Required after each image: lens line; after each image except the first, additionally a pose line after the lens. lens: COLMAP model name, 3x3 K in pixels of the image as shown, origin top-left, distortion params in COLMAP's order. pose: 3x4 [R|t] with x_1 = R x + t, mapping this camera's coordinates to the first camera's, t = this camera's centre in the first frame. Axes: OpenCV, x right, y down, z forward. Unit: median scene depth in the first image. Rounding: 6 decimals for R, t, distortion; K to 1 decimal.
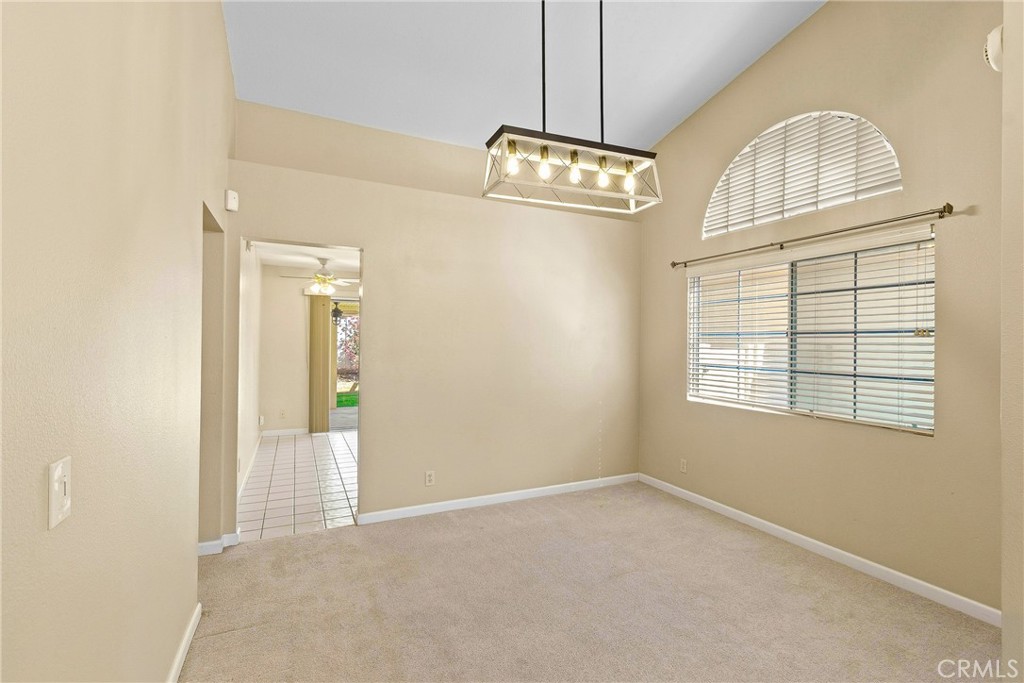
lens RADIAL K [[450.1, 0, 505.4], [0, 450.1, 340.6], [0, 0, 1]] dist [0.009612, 0.000304]
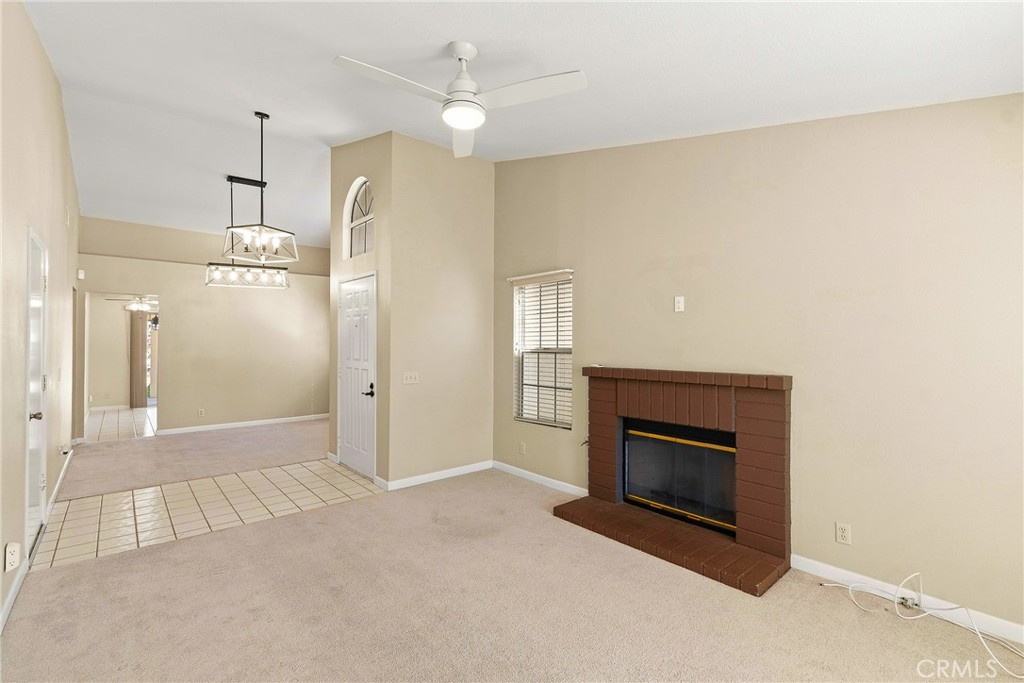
lens RADIAL K [[450.1, 0, 505.2], [0, 450.1, 344.8], [0, 0, 1]] dist [0.009612, 0.000304]
pose [[0.963182, -0.006131, 0.268779, 0.346098], [0.004165, 0.999960, 0.007886, 0.001880], [-0.268816, -0.006476, 0.963170, -0.748384]]
